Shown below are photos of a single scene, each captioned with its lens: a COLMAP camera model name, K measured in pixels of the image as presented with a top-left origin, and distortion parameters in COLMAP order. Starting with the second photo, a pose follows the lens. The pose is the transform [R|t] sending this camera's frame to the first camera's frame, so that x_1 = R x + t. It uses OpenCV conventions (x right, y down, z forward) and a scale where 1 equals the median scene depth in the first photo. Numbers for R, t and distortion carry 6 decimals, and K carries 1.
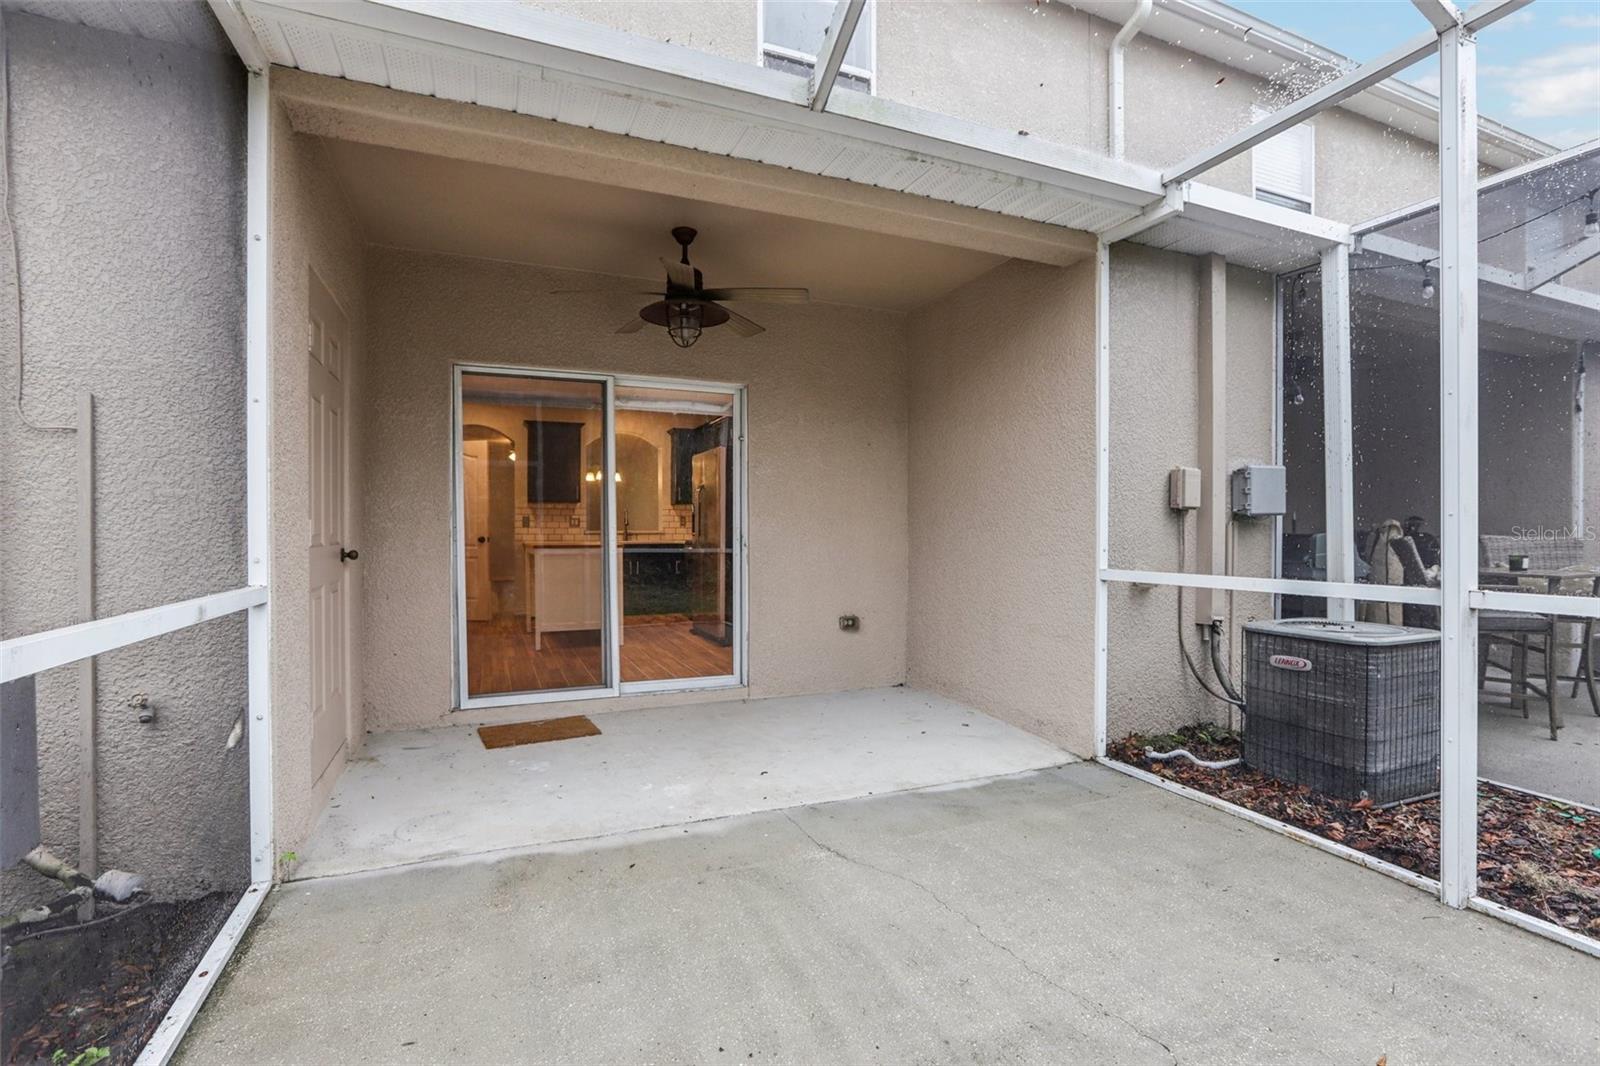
lens RADIAL K [[748.6, 0, 797.5], [0, 748.6, 545.2], [0, 0, 1]] dist [-0.038529, 0.023364]
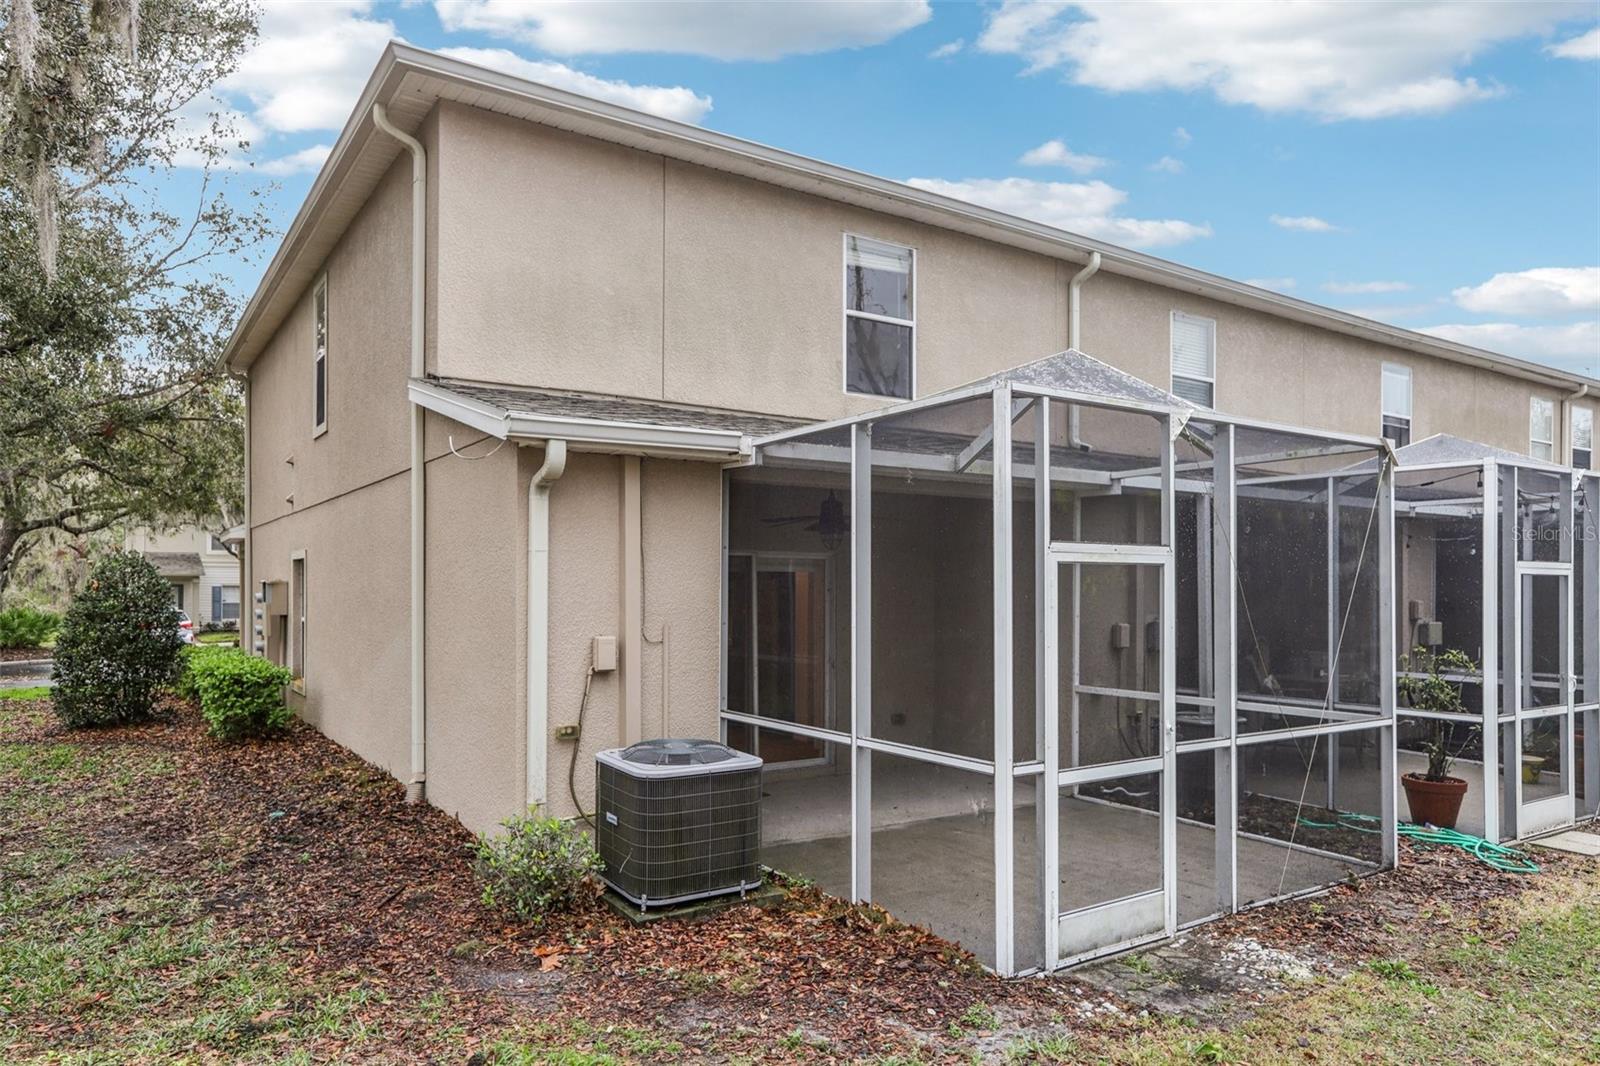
lens RADIAL K [[1036.3, 0, 803.5], [0, 1036.3, 587.4], [0, 0, 1]] dist [0.025075, 0.000231]
pose [[0.982090, 0.005643, 0.188327, -0.639512], [-0.003824, 0.999942, -0.010024, -0.162489], [-0.188373, 0.009124, 0.982055, -1.198576]]
